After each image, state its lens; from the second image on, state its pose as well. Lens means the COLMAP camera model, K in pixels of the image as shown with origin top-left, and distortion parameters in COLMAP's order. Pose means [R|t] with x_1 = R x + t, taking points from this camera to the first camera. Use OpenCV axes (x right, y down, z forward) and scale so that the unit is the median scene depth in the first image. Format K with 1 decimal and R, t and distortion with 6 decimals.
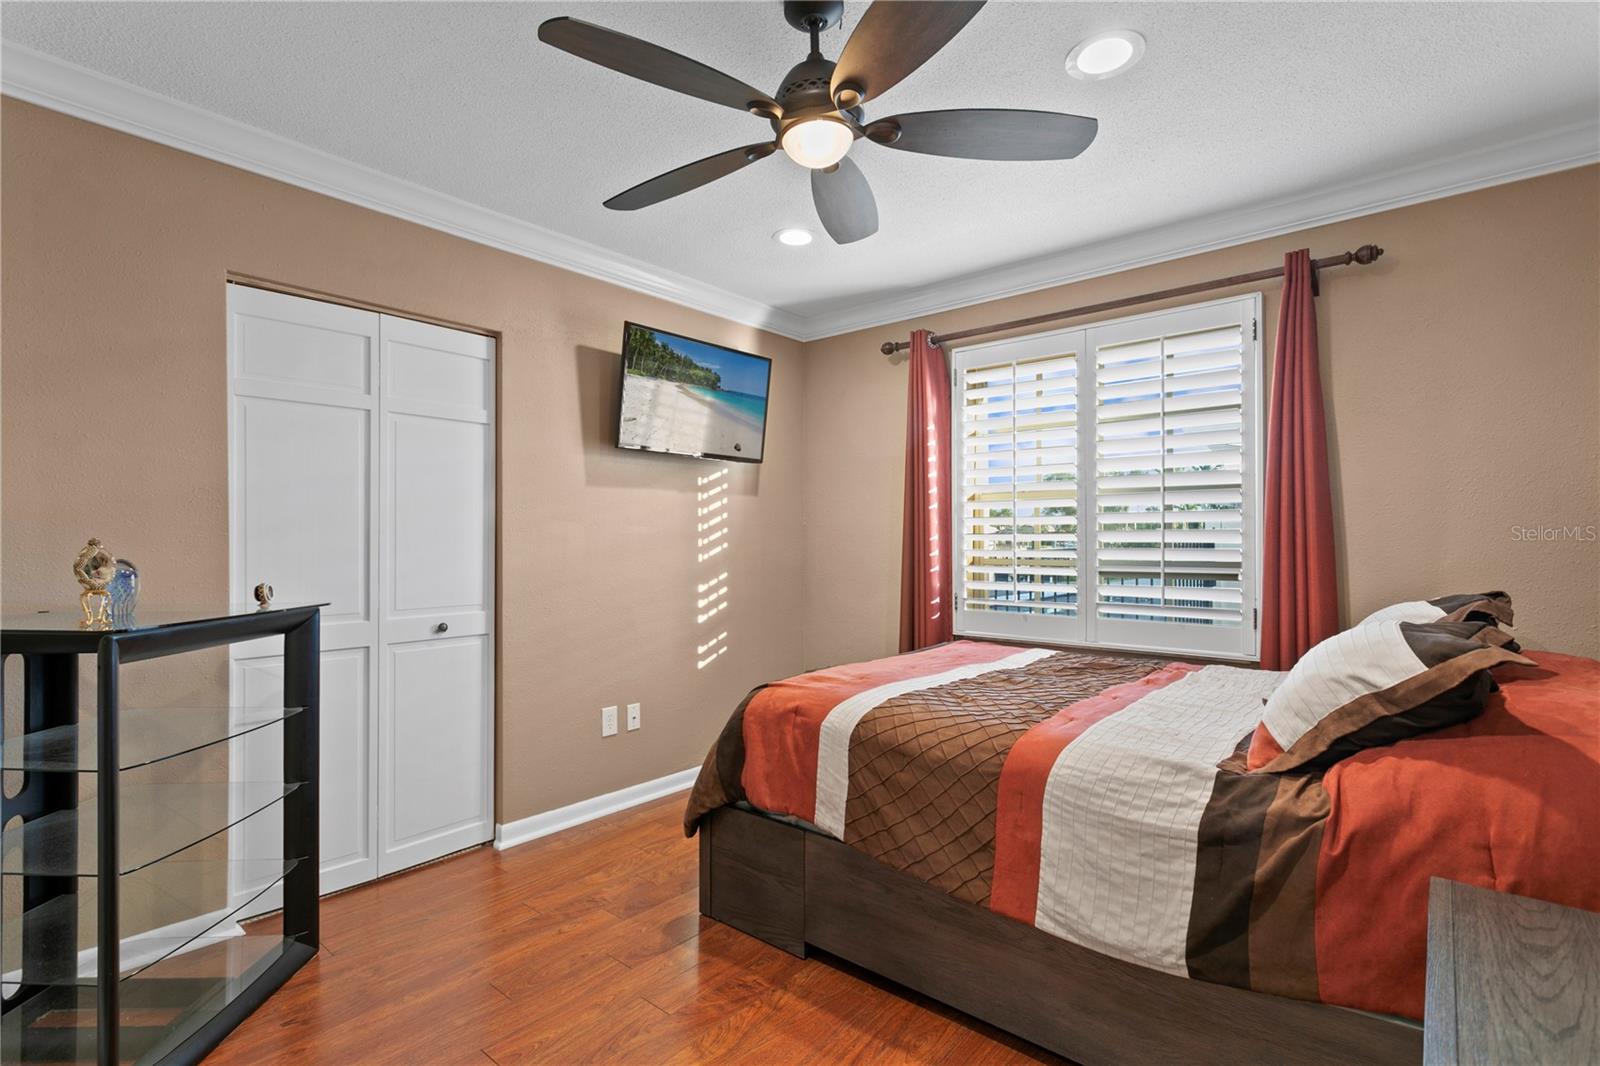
lens RADIAL K [[762.1, 0, 774.5], [0, 762.1, 537.4], [0, 0, 1]] dist [0.001041, 0.000093]
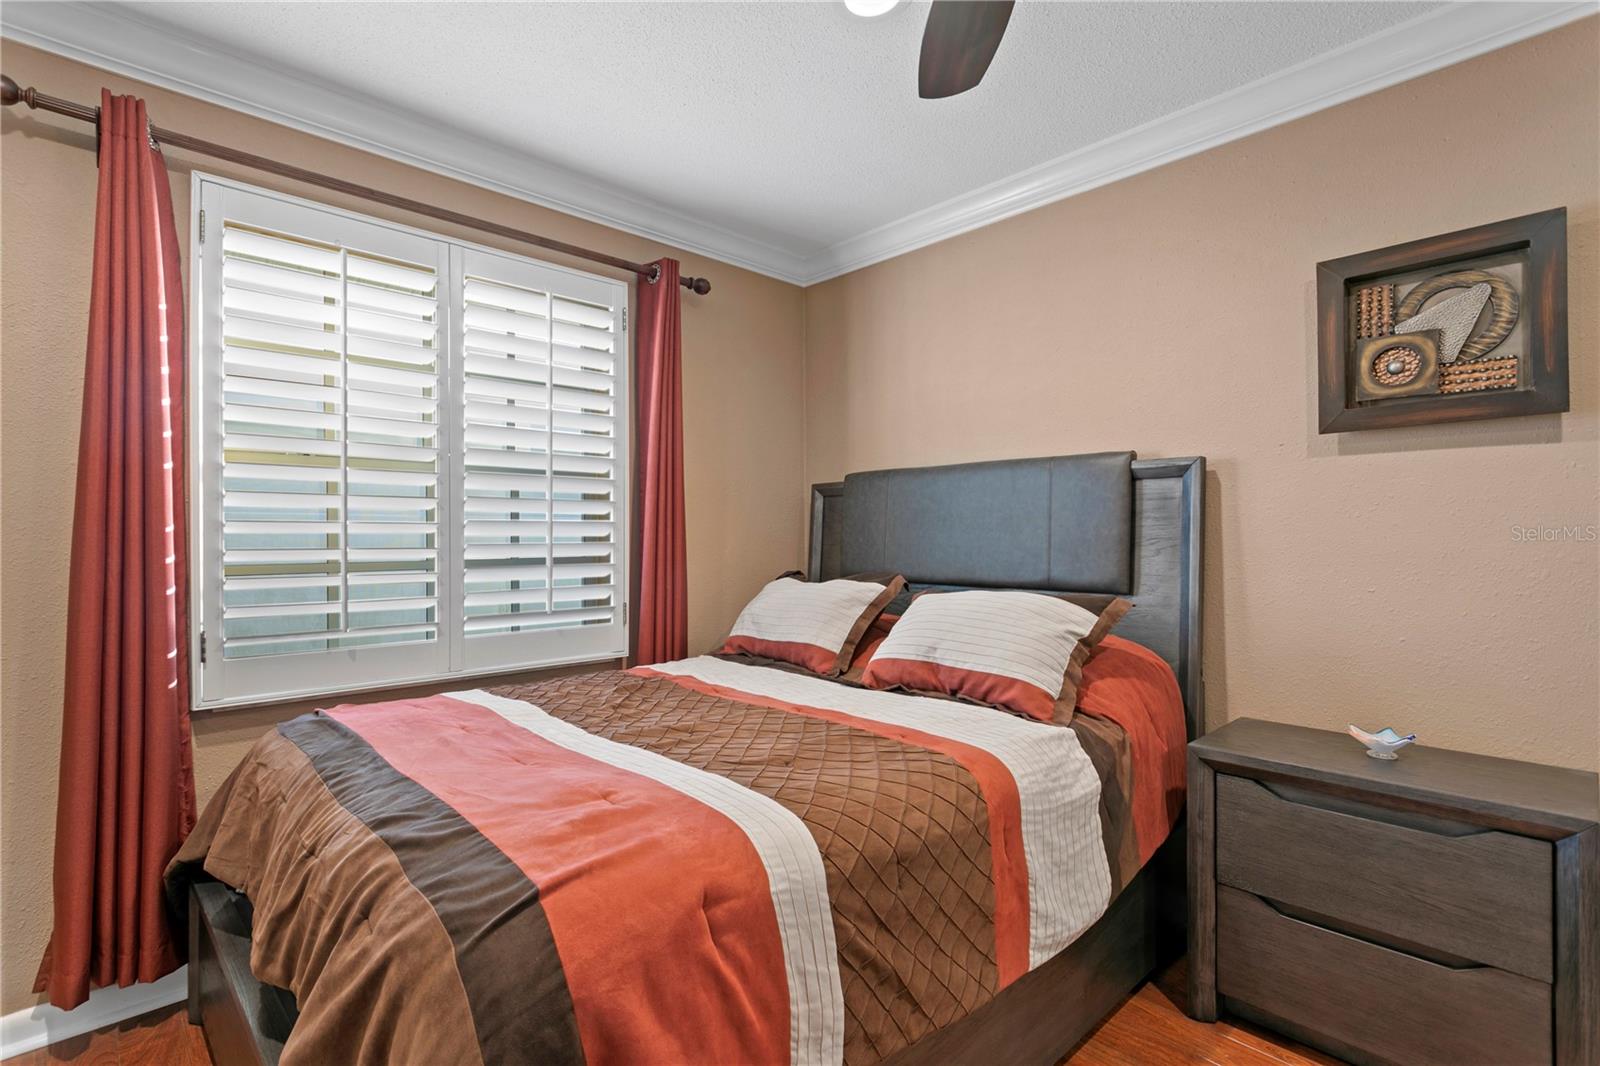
lens RADIAL K [[762.1, 0, 774.5], [0, 762.1, 537.4], [0, 0, 1]] dist [0.001041, 0.000093]
pose [[0.097020, -0.002296, 0.995280, -0.309045], [-0.003065, 0.999992, 0.002605, 0.005347], [-0.995278, -0.003303, 0.097012, 0.663148]]
